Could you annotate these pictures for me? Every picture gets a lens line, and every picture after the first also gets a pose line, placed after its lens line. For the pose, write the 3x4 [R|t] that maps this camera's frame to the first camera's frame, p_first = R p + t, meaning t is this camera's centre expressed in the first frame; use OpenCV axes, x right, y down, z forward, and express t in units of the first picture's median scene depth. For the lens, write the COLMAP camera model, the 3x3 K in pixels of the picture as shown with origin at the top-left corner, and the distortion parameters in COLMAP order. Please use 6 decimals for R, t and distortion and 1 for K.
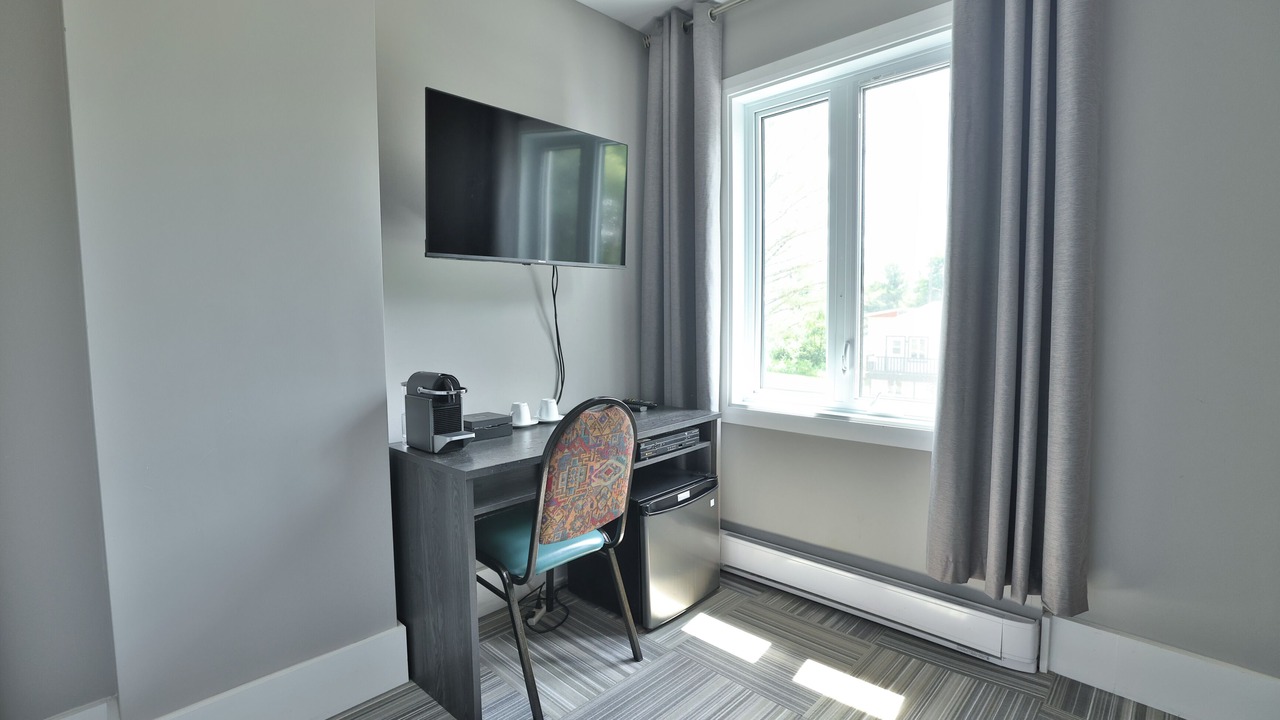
lens RADIAL K [[616.8, 0, 640.0], [0, 616.8, 360.0], [0, 0, 1]] dist [-0.002515, -0.000154]
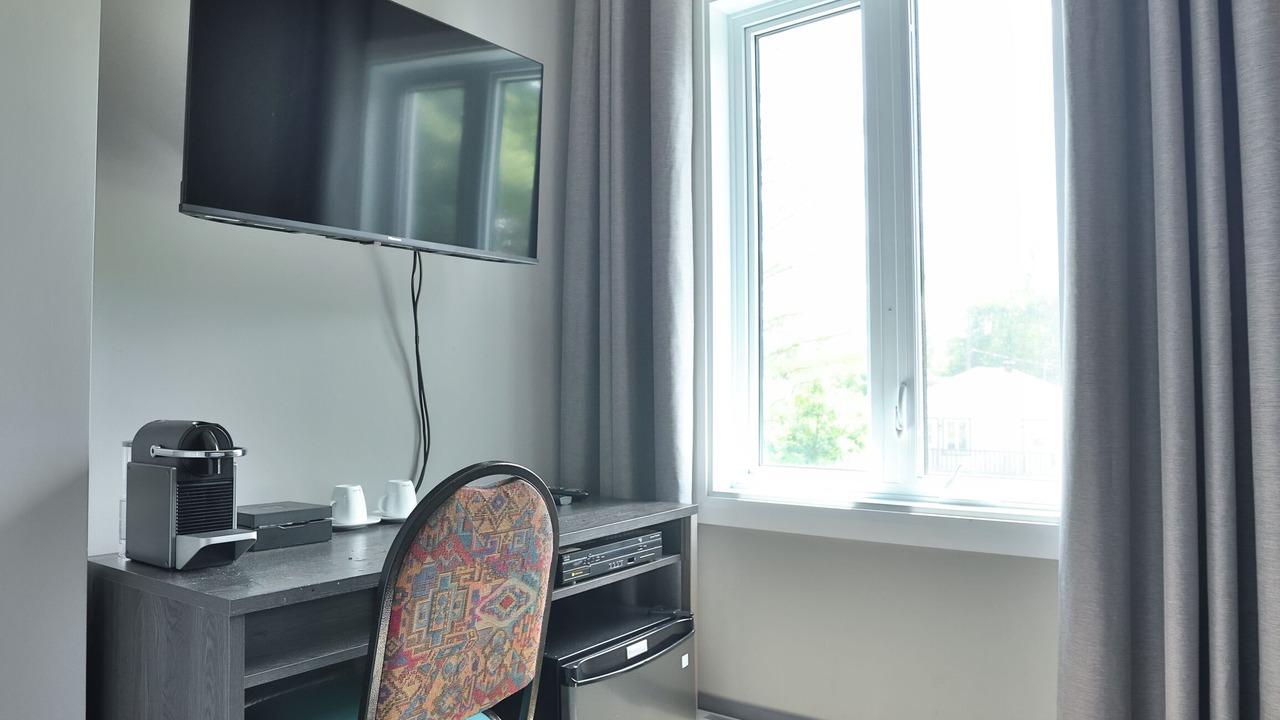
lens RADIAL K [[908.0, 0, 640.0], [0, 908.0, 360.0], [0, 0, 1]] dist [-0.015838, -0.001470]
pose [[0.994842, 0.008674, 0.101066, -0.014642], [0.002642, 0.993783, -0.111302, 0.050850], [-0.101404, 0.110995, 0.988634, 0.148349]]
